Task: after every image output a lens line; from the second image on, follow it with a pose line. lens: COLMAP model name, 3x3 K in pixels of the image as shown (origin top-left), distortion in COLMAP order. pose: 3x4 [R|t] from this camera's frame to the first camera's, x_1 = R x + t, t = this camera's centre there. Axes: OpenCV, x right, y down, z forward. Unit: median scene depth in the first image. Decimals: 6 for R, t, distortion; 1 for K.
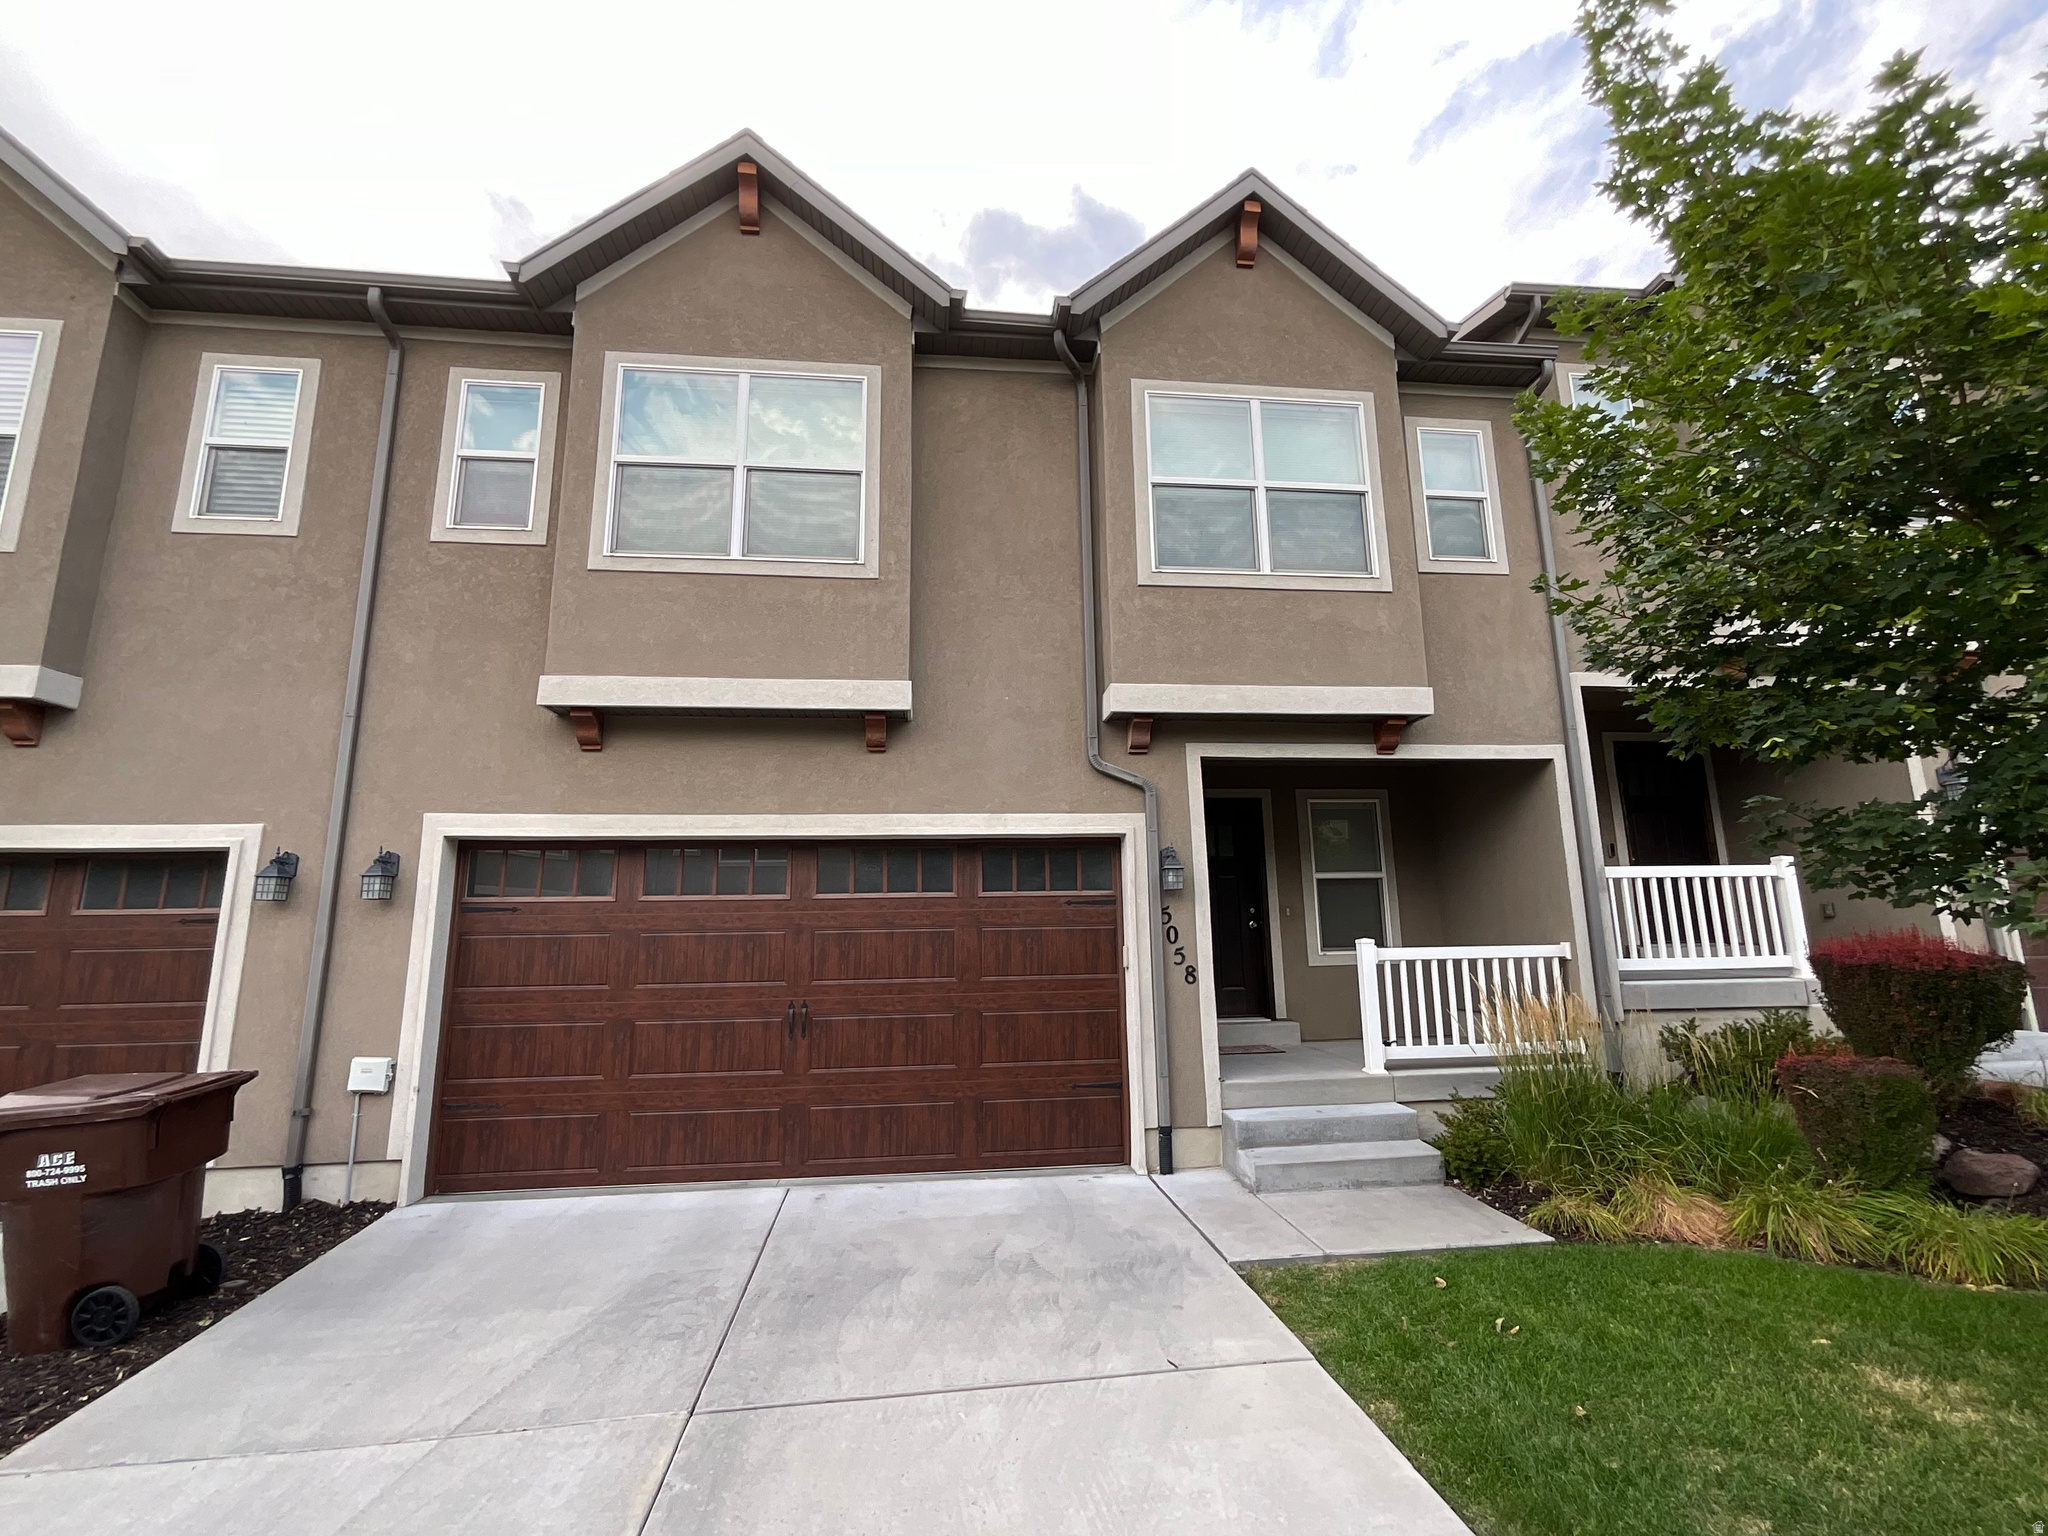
lens RADIAL K [[930.6, 0, 1029.8], [0, 930.6, 762.8], [0, 0, 1]] dist [-0.003234, 0.002081]
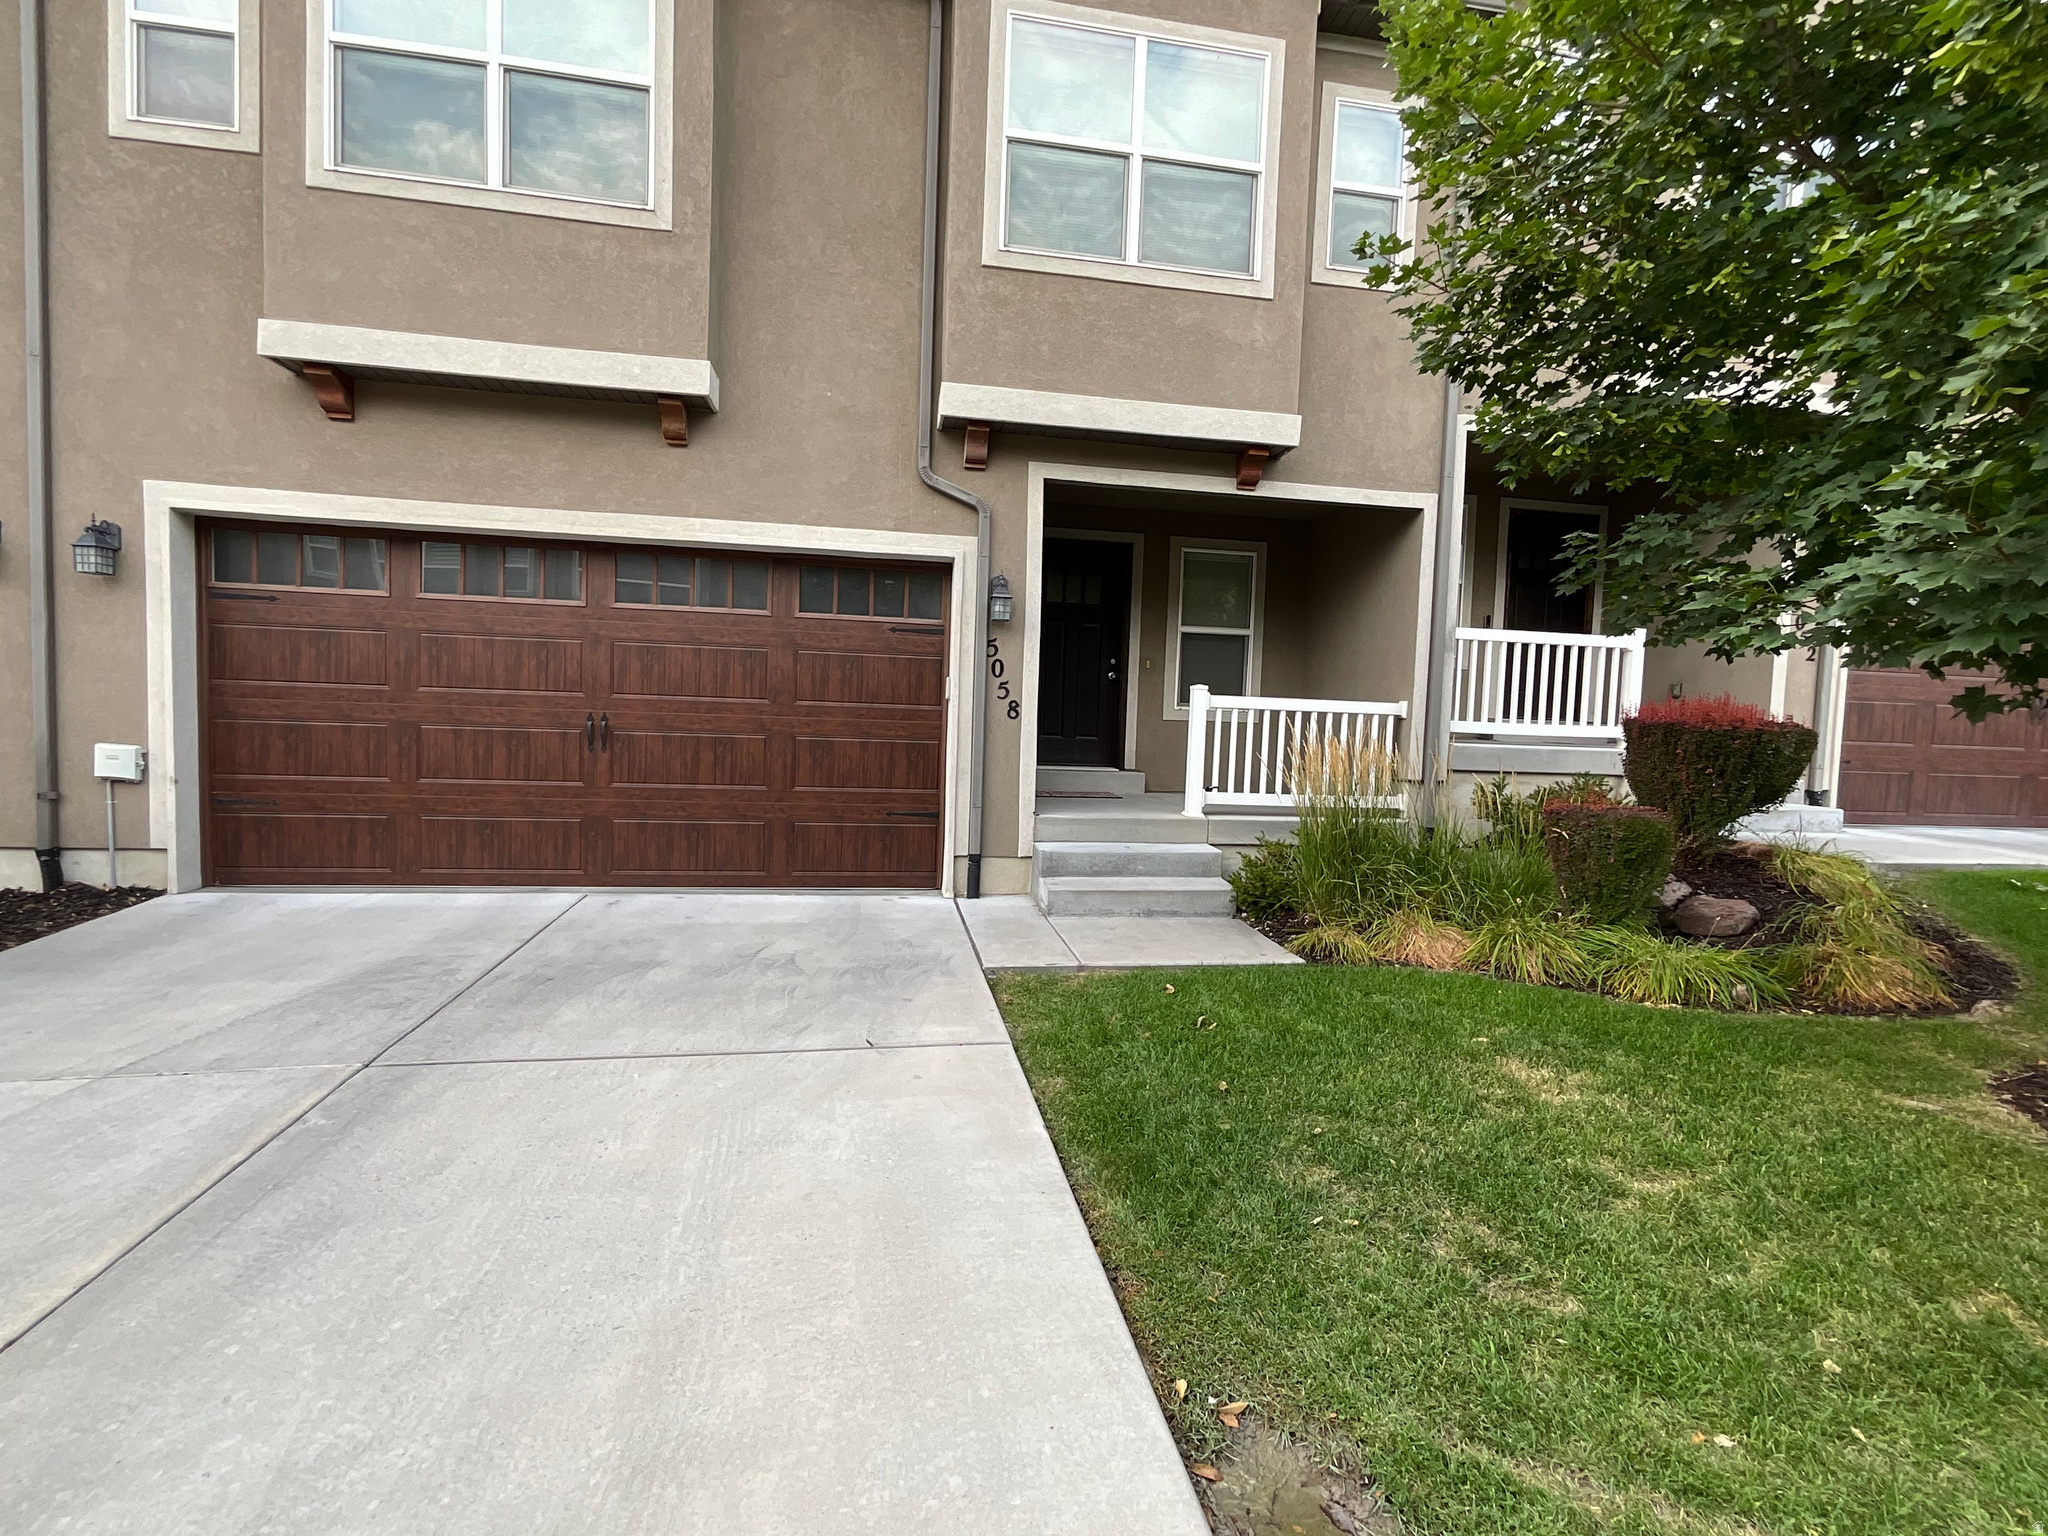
lens RADIAL K [[930.6, 0, 1036.9], [0, 930.6, 777.3], [0, 0, 1]] dist [-0.003234, 0.002081]
pose [[0.997387, 0.048301, 0.053714, 0.152499], [-0.059991, 0.968063, 0.243424, 0.060031], [-0.040241, -0.246011, 0.968431, 0.042632]]
